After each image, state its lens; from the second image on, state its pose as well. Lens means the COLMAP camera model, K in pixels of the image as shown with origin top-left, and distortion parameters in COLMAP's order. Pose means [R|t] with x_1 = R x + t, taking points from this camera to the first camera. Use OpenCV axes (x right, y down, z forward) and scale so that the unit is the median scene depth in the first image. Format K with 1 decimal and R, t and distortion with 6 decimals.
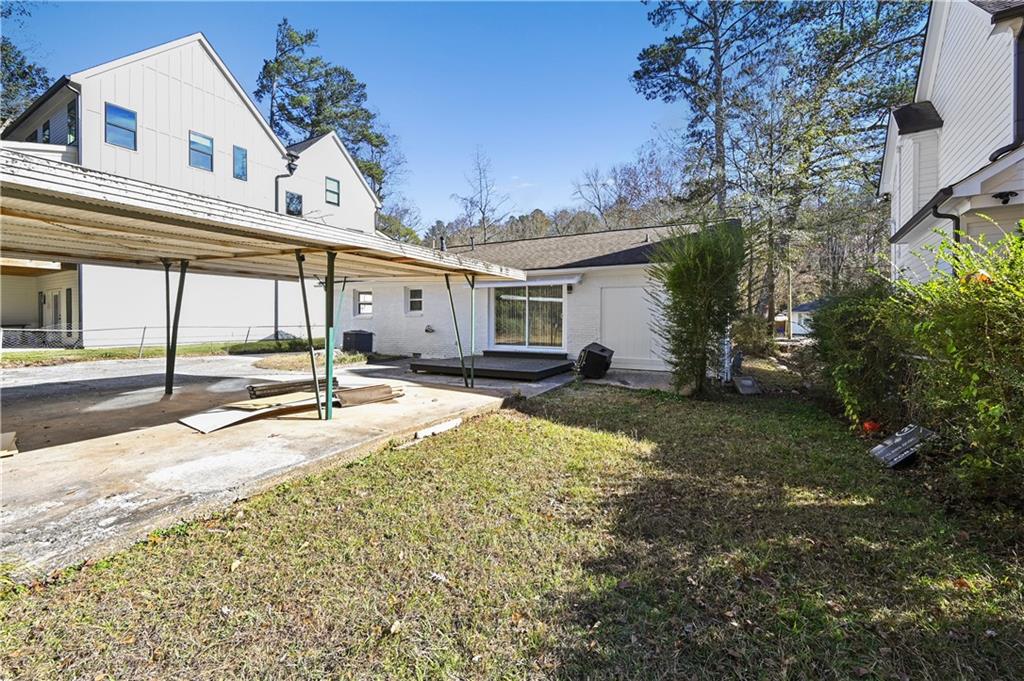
lens RADIAL K [[417.6, 0, 527.2], [0, 417.6, 330.3], [0, 0, 1]] dist [0.001030, 0.000100]
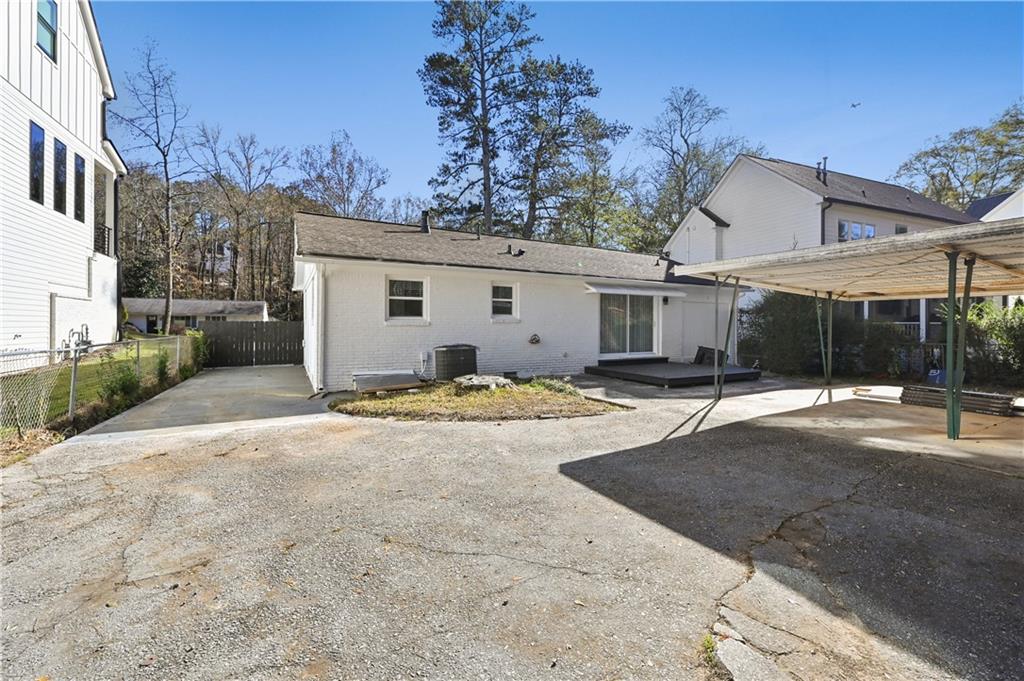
lens RADIAL K [[417.6, 0, 527.2], [0, 417.6, 330.3], [0, 0, 1]] dist [0.001030, 0.000100]
pose [[0.547543, -0.006634, 0.836751, -0.906501], [0.015392, 0.999879, -0.002145, -0.017621], [-0.836636, 0.014053, 0.547579, 0.576985]]
